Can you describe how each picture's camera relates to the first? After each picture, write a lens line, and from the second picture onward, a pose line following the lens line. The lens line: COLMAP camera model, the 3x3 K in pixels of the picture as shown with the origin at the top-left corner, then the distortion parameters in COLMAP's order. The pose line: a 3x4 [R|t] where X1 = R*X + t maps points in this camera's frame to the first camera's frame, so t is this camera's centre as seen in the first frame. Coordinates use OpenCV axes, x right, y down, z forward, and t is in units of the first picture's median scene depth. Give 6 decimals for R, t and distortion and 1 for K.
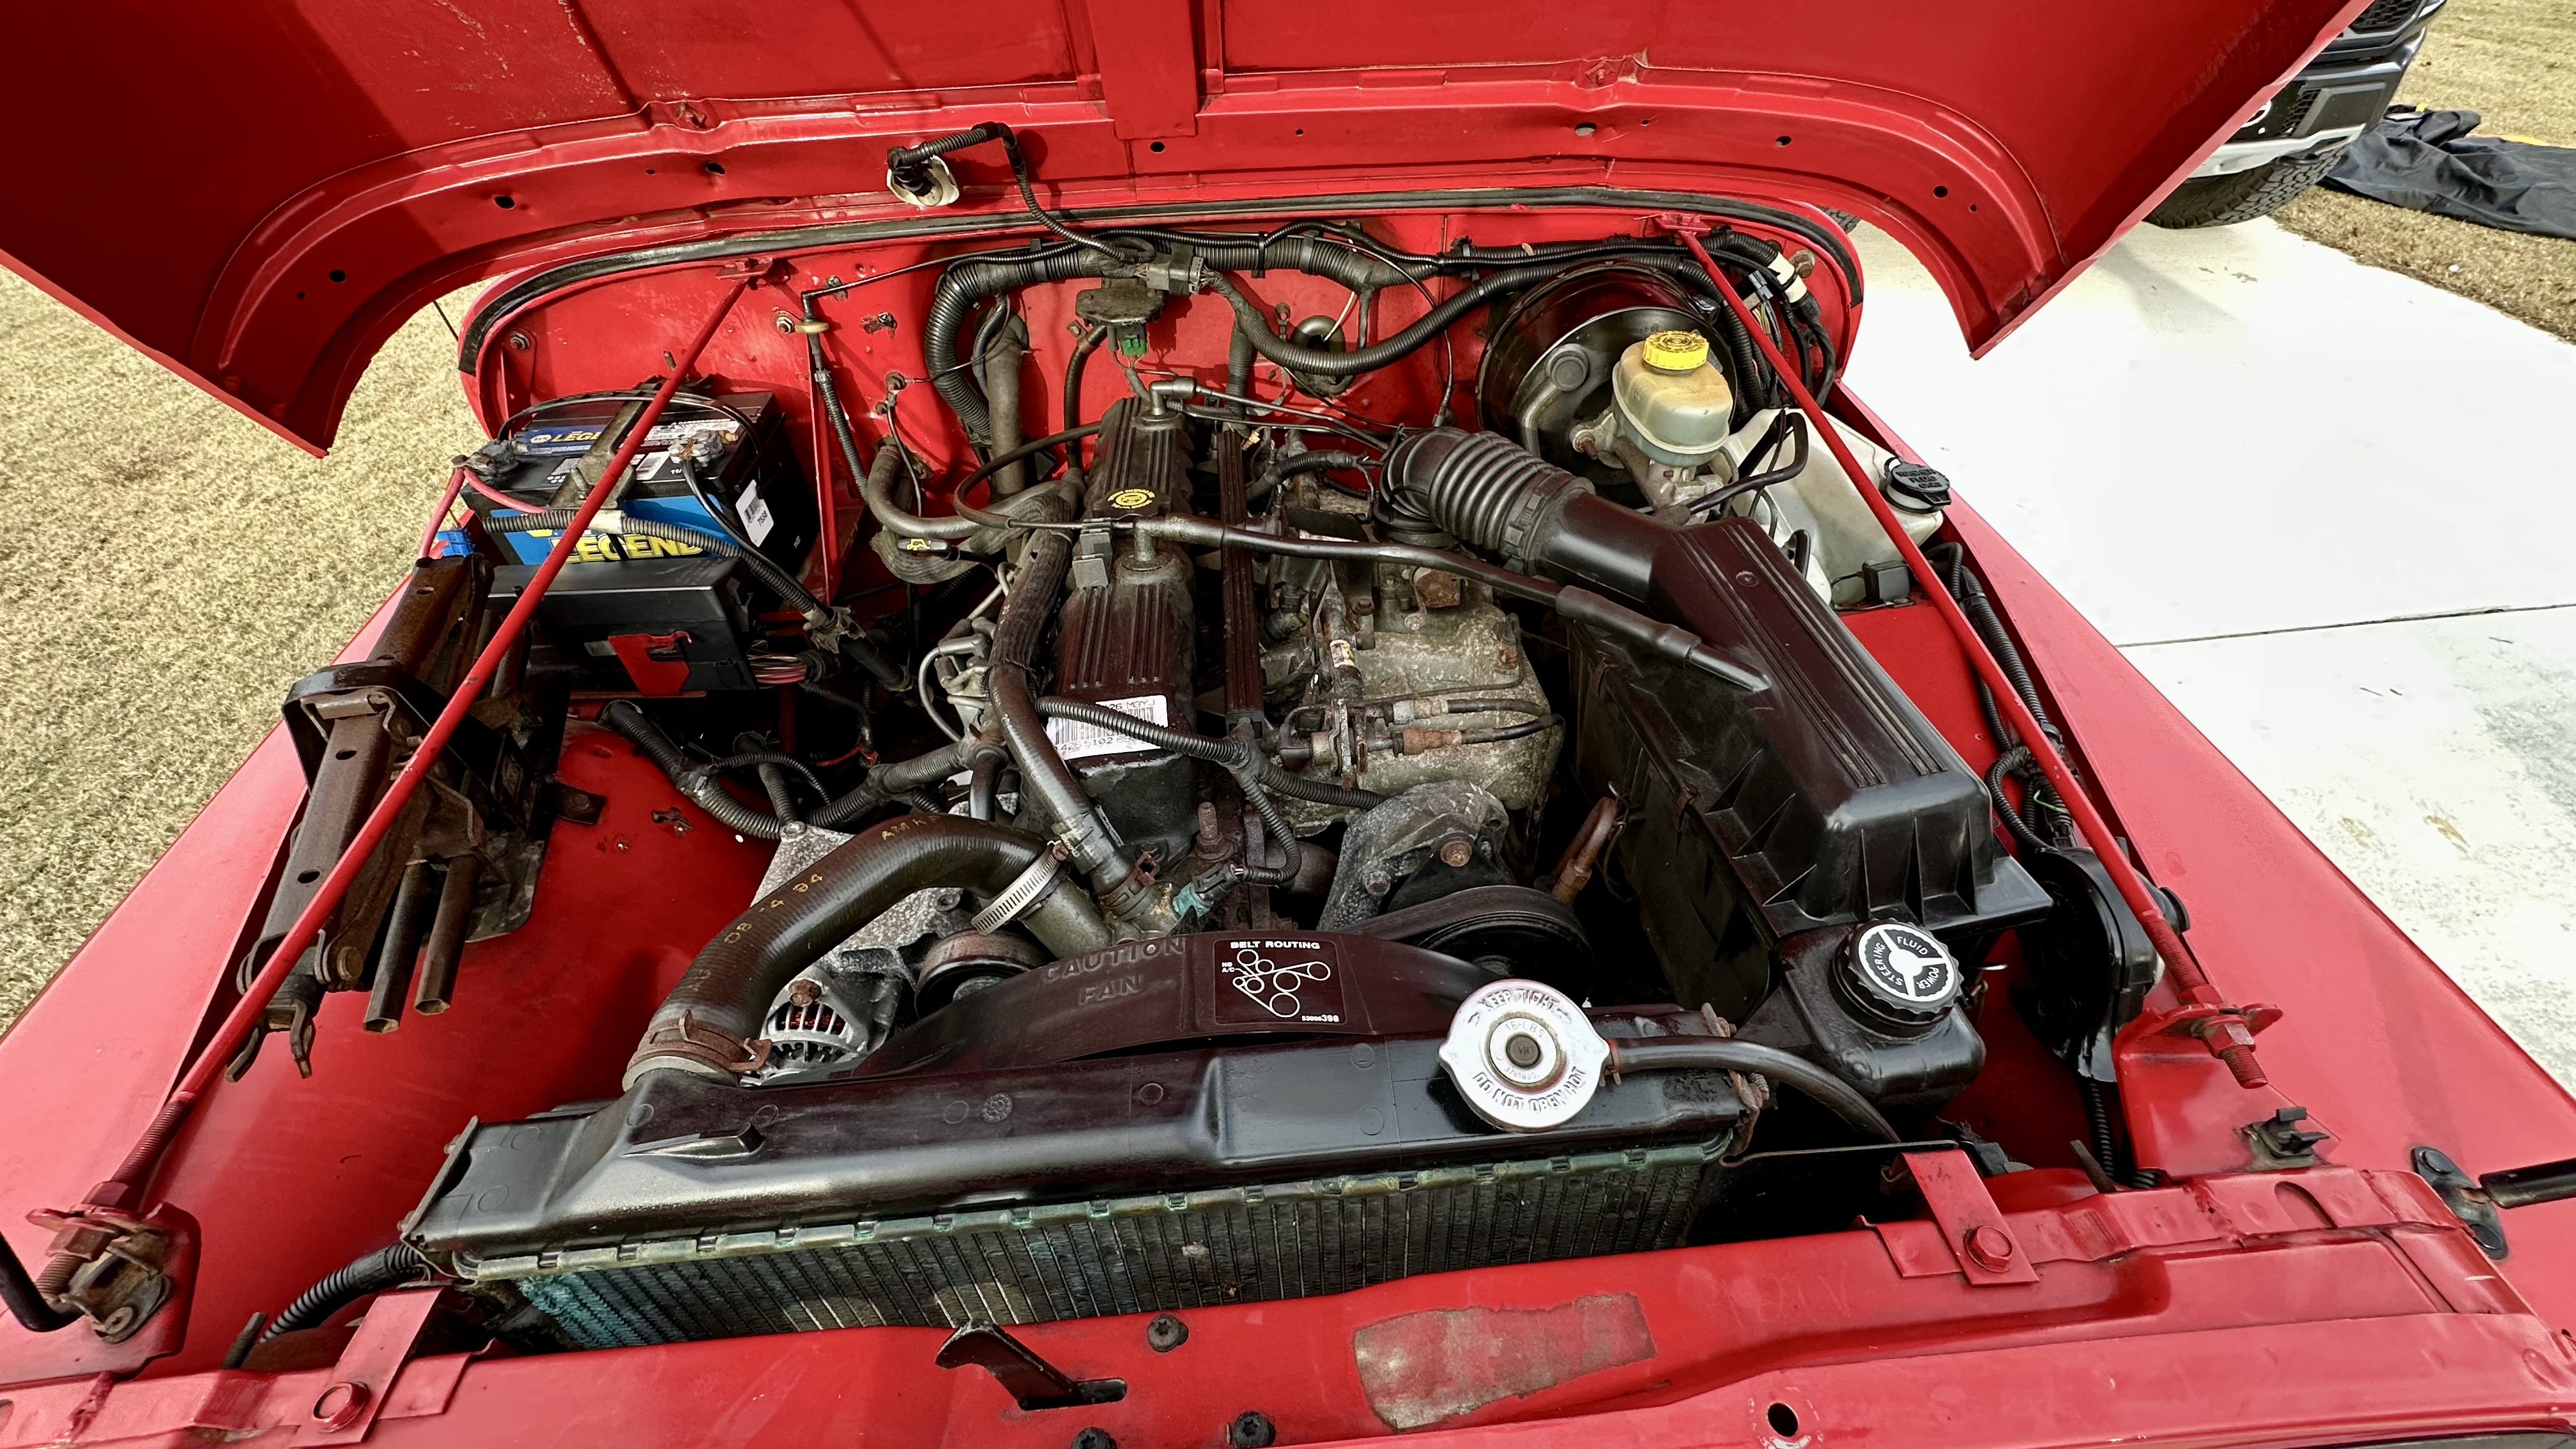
lens RADIAL K [[1030.4, 0, 1288.0], [0, 1030.4, 724.5], [0, 0, 1]] dist [-0.001221, -0.000221]
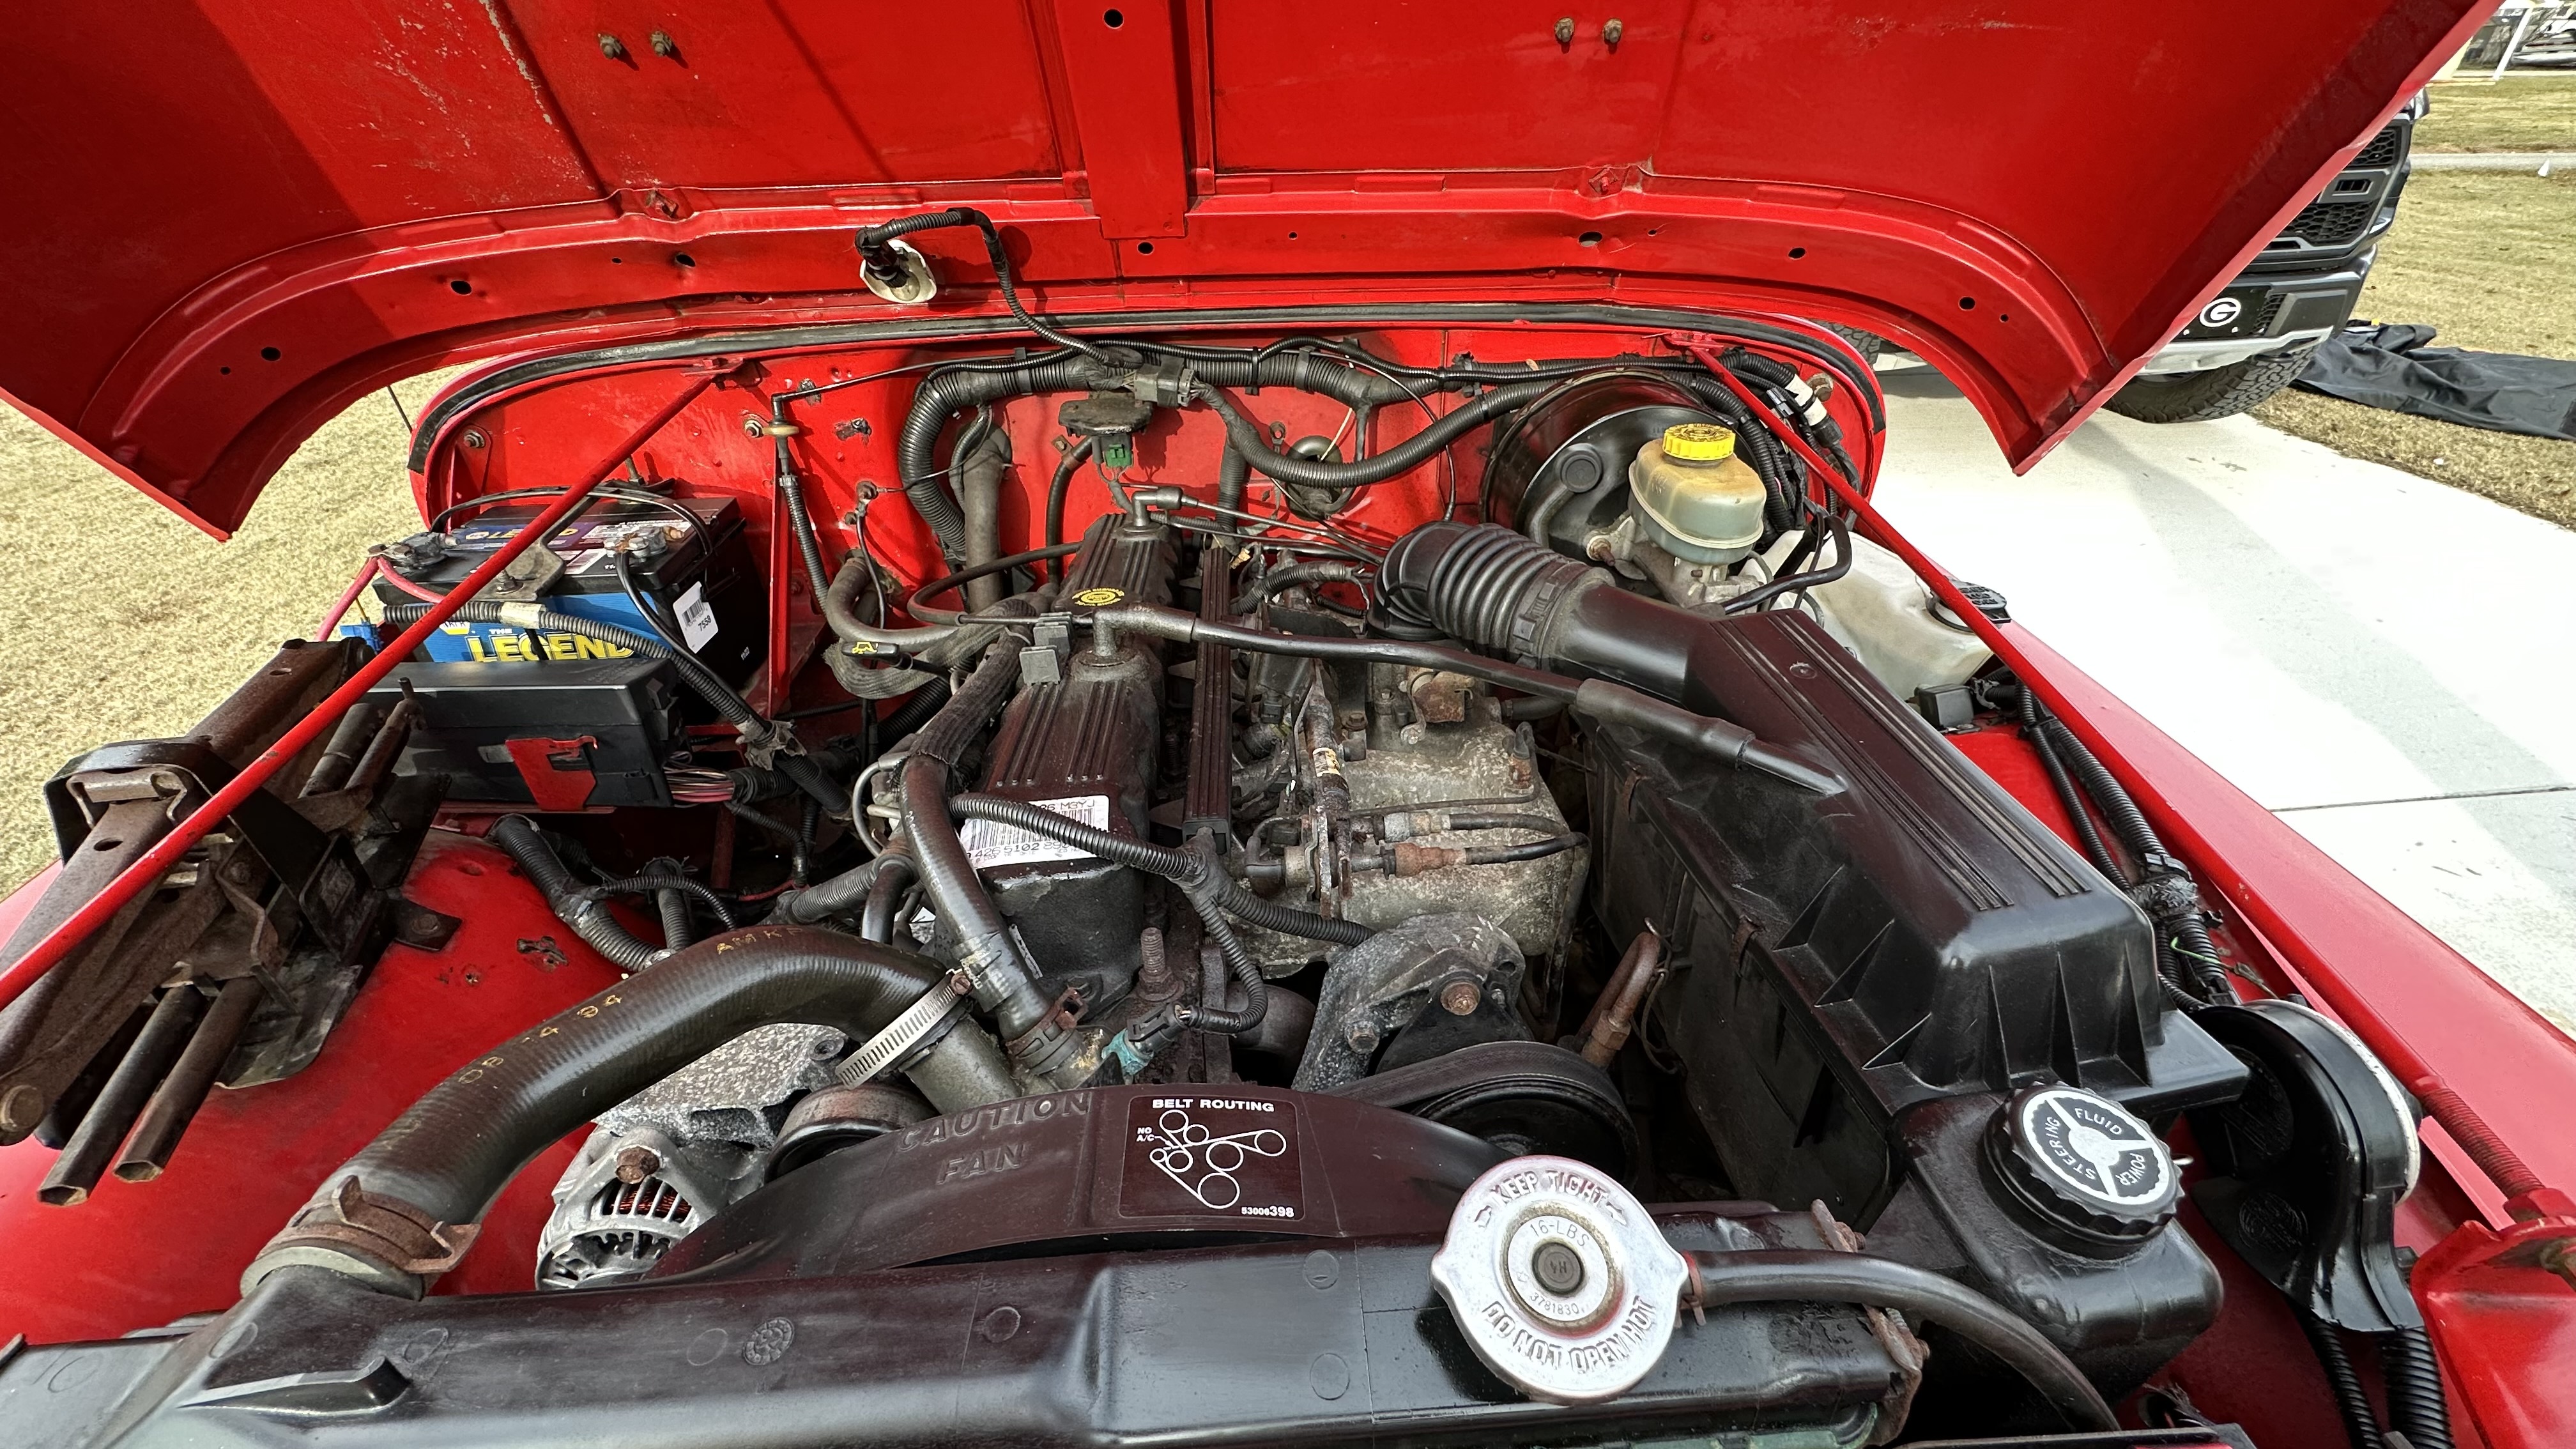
lens RADIAL K [[1030.4, 0, 1288.0], [0, 1030.4, 724.5], [0, 0, 1]] dist [-0.001221, -0.000221]
pose [[0.999785, 0.018148, -0.009990, 0.025412], [-0.019575, 0.985445, -0.168863, 0.040541], [0.006780, 0.169022, 0.985589, 0.133321]]
